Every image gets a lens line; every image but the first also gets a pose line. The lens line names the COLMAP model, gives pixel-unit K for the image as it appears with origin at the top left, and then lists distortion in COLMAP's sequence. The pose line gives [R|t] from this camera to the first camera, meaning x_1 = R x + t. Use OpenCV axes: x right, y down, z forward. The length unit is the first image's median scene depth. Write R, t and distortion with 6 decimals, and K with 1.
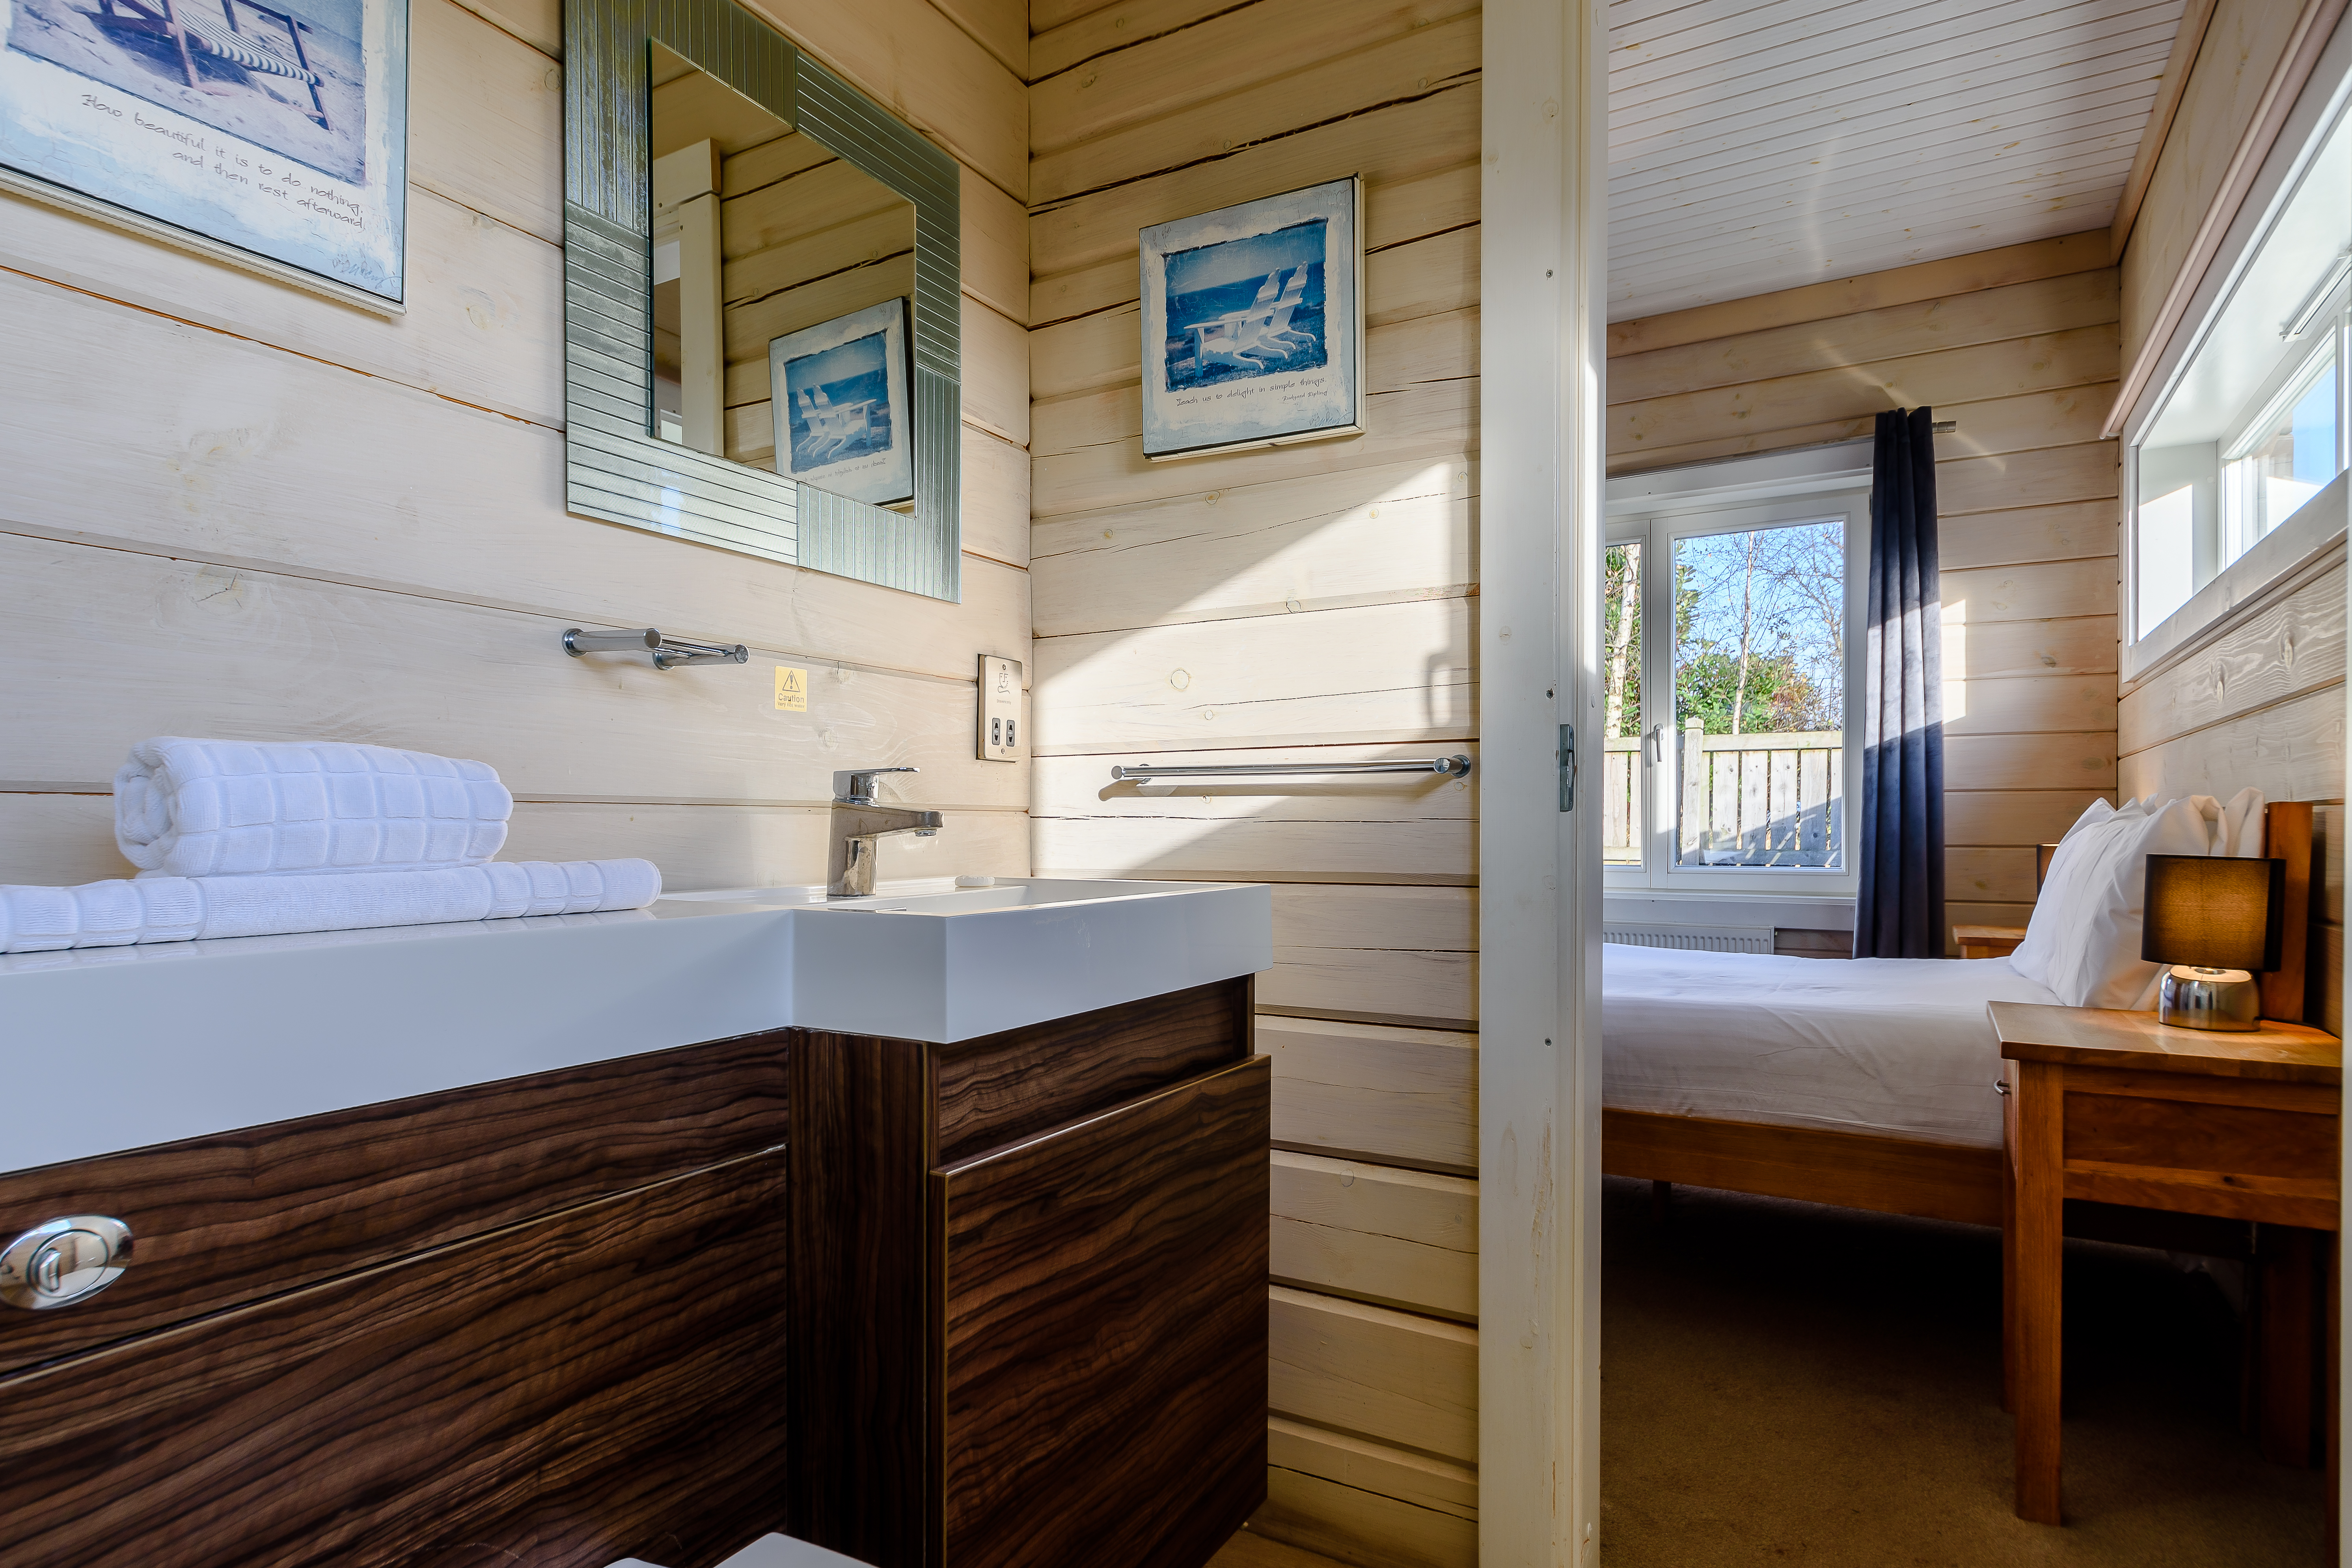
lens RADIAL K [[1243.4, 0, 1171.7], [0, 1243.4, 829.8], [0, 0, 1]] dist [-0.002987, 0.000284]
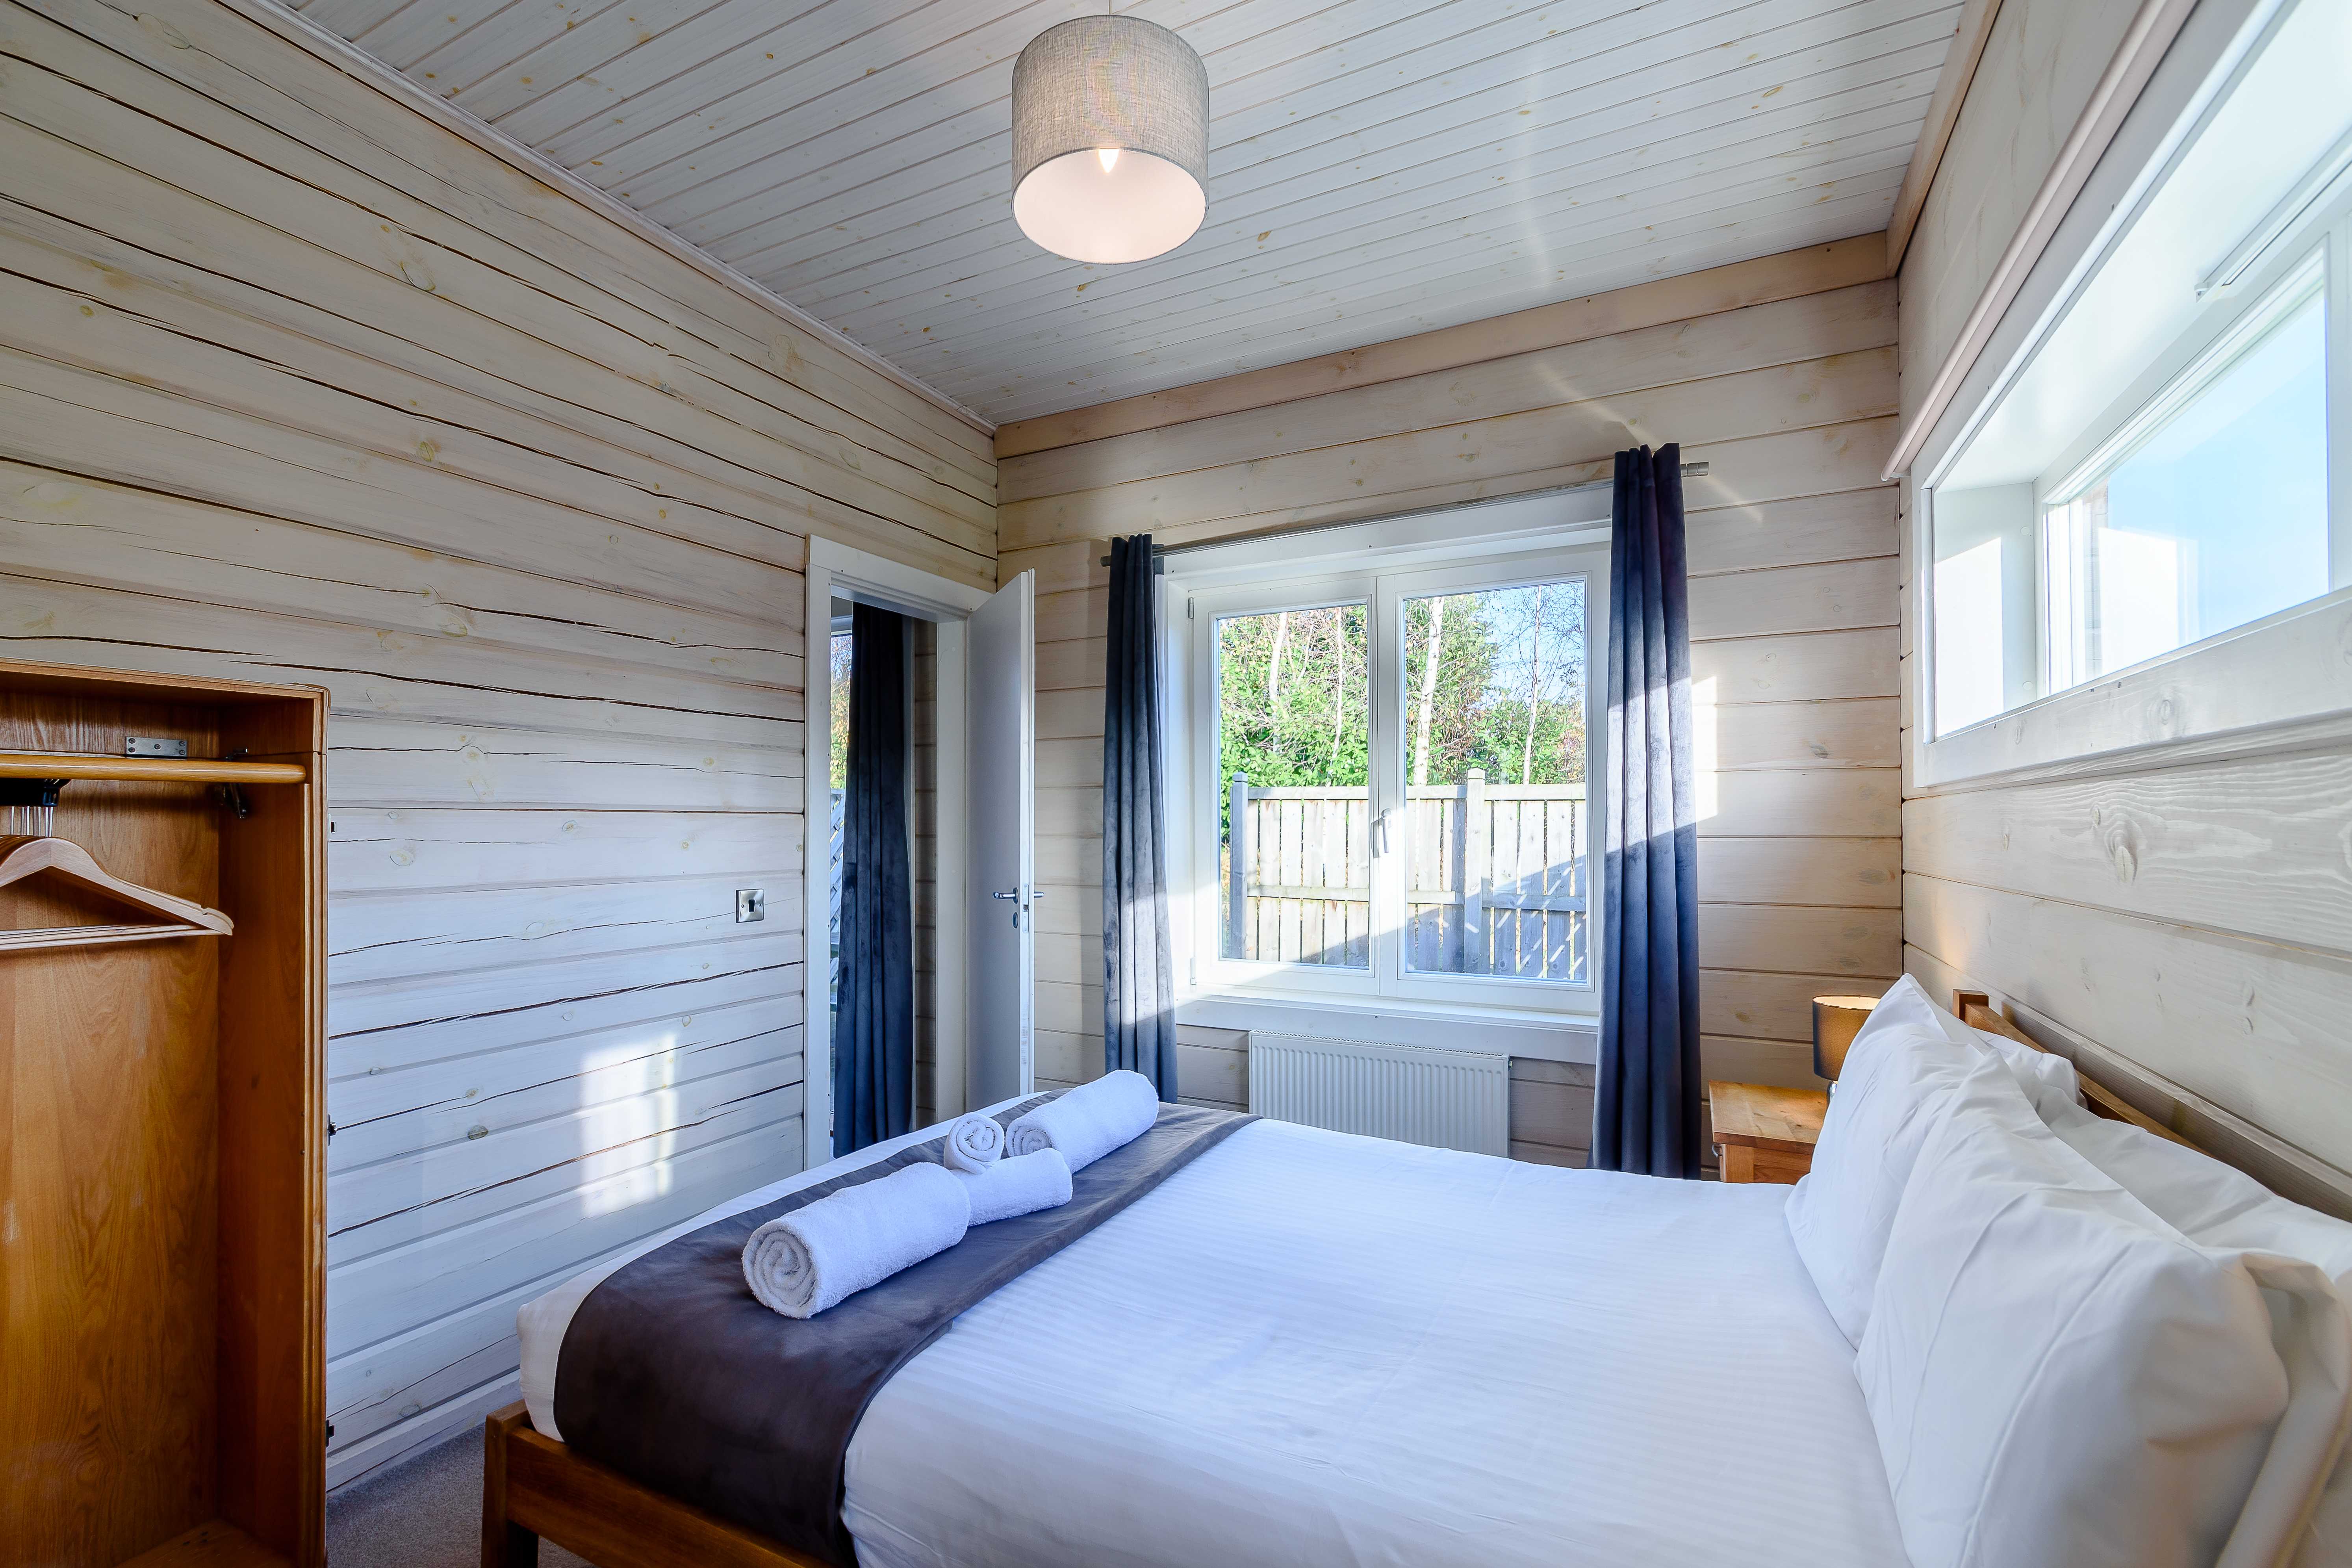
lens RADIAL K [[1018.9, 0, 1159.6], [0, 1018.9, 811.3], [0, 0, 1]] dist [0.012084, -0.005234]
pose [[0.998269, 0.000678, 0.058804, 0.219903], [0.000407, 0.999830, -0.018442, -0.080940], [-0.058807, 0.018434, 0.998099, 0.334486]]
